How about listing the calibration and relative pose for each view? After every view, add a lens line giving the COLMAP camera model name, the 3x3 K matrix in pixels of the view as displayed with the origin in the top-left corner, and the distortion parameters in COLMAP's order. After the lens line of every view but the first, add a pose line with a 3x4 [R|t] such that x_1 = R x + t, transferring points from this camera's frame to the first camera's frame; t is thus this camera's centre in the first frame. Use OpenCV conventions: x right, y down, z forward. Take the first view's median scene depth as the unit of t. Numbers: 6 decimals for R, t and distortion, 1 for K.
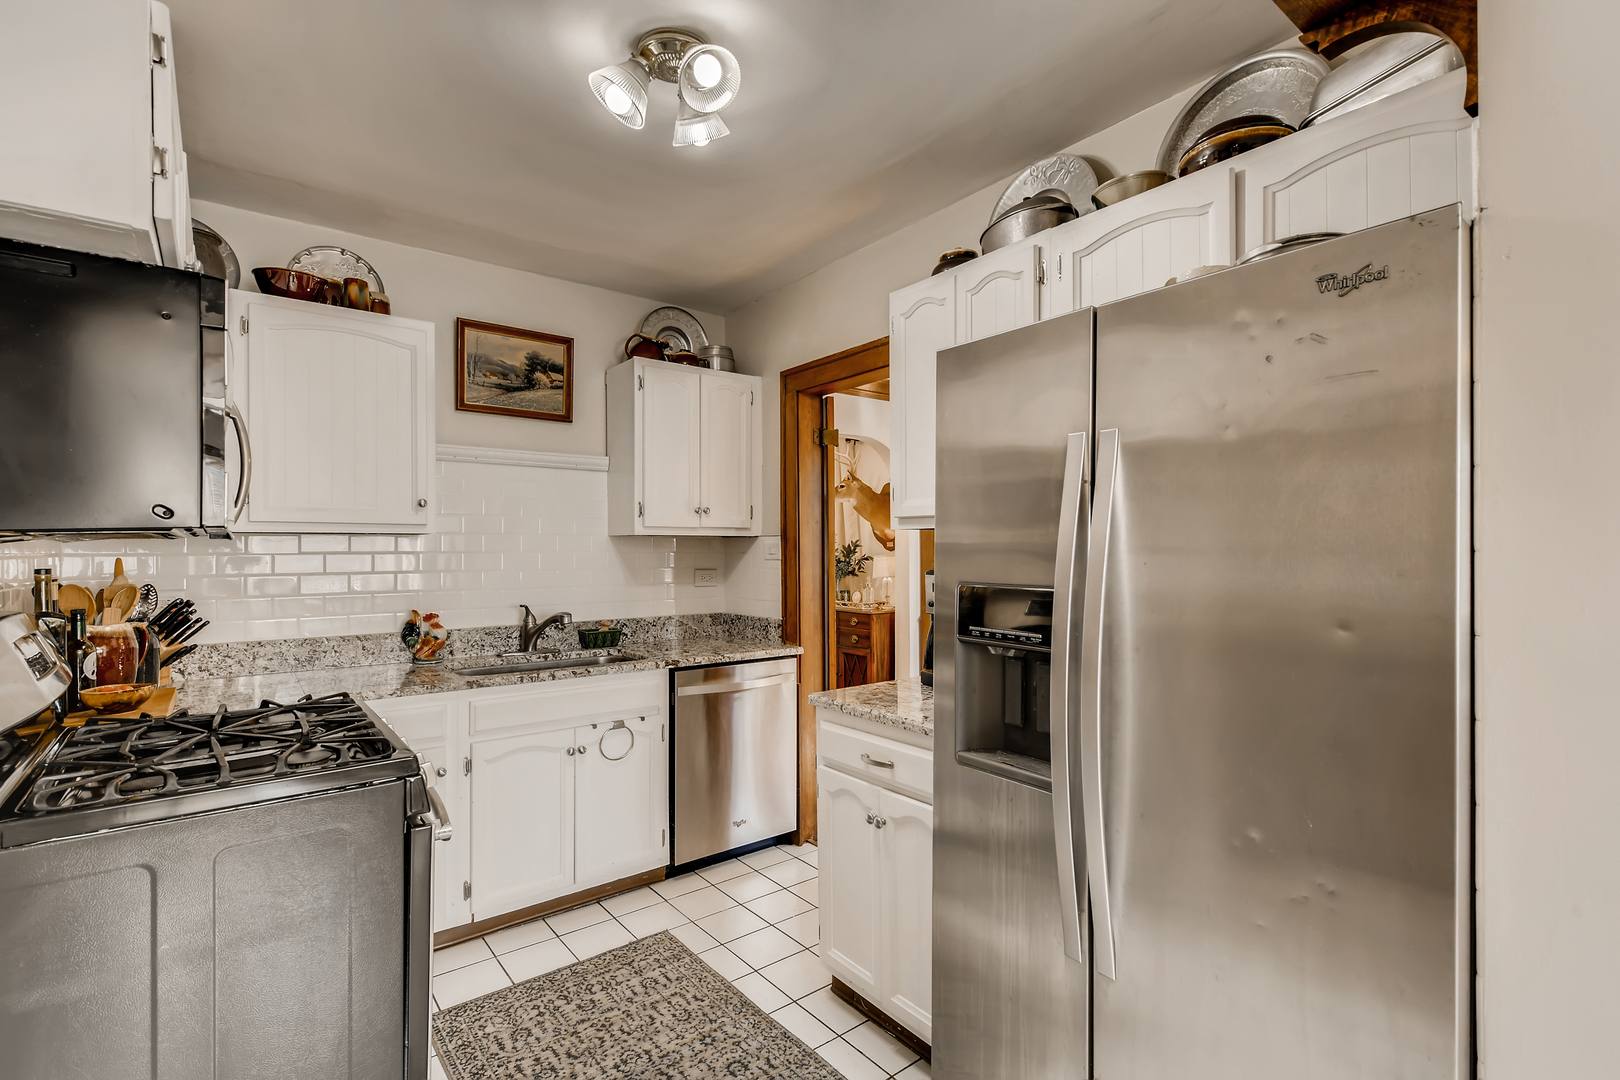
lens RADIAL K [[762.8, 0, 818.8], [0, 762.8, 547.5], [0, 0, 1]] dist [0.025388, -0.002937]
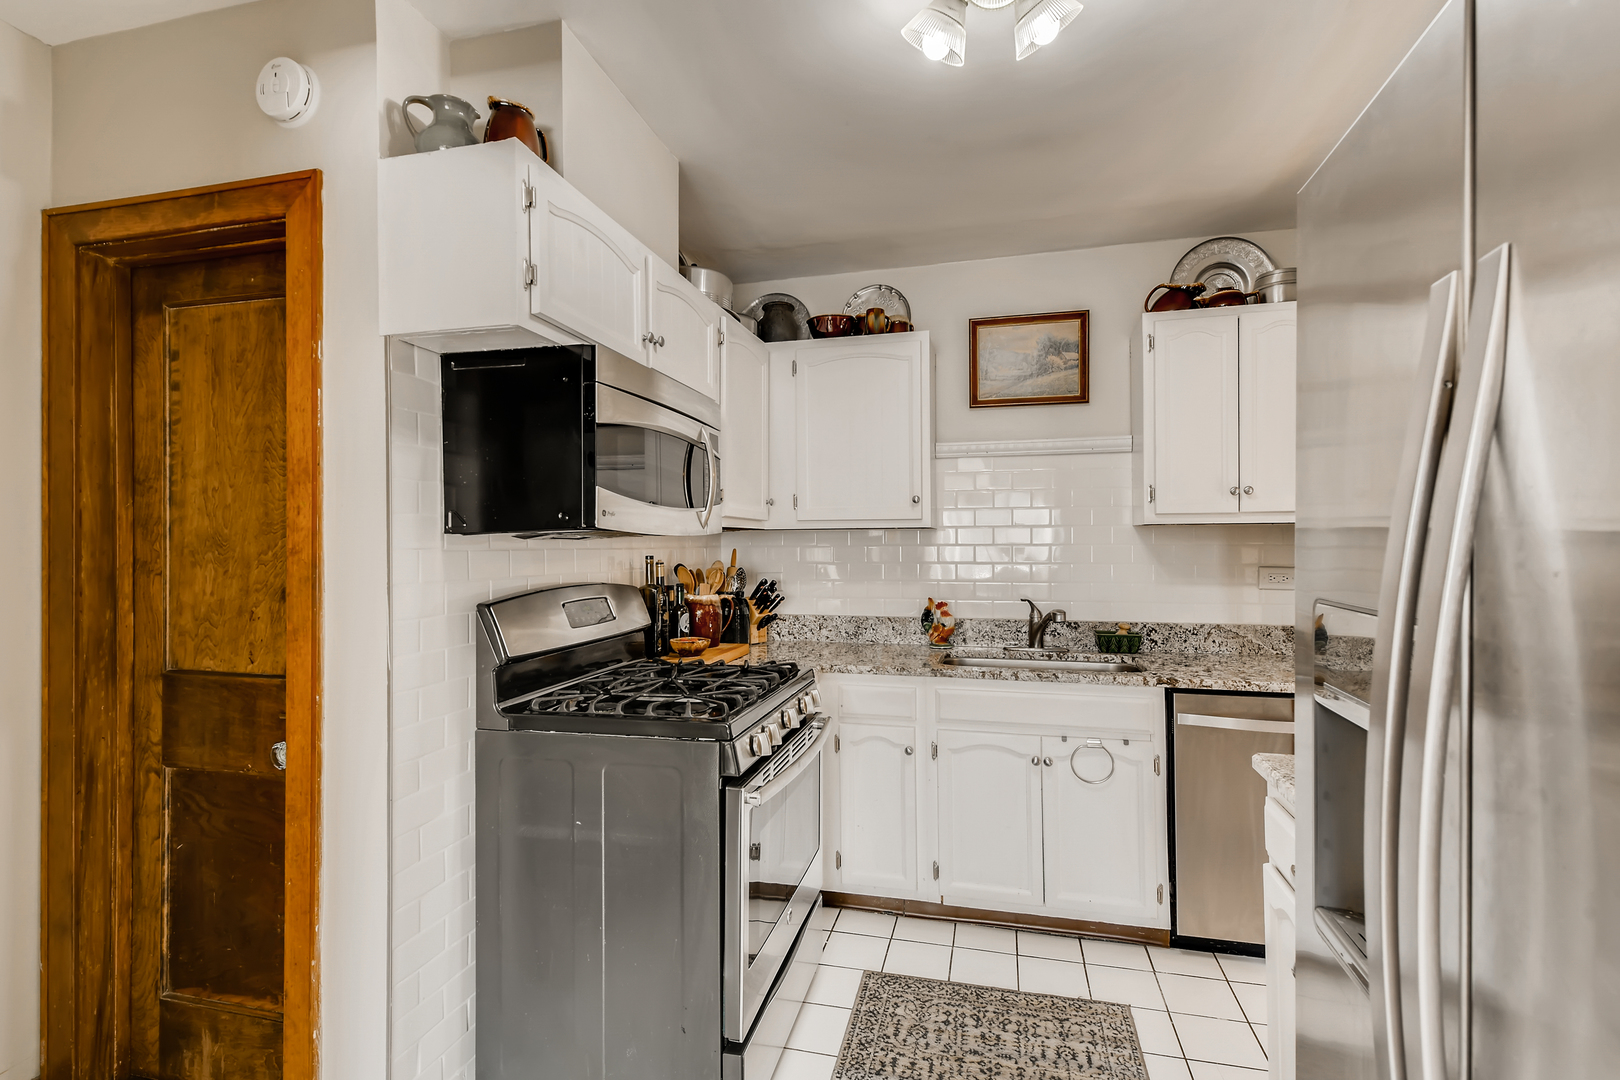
lens RADIAL K [[762.8, 0, 808.5], [0, 762.8, 538.8], [0, 0, 1]] dist [0.025388, -0.002937]
pose [[0.608064, -0.006551, -0.793861, 0.238431], [0.005980, 0.999975, -0.003671, 0.000743], [0.793866, -0.002515, 0.608088, 0.216134]]
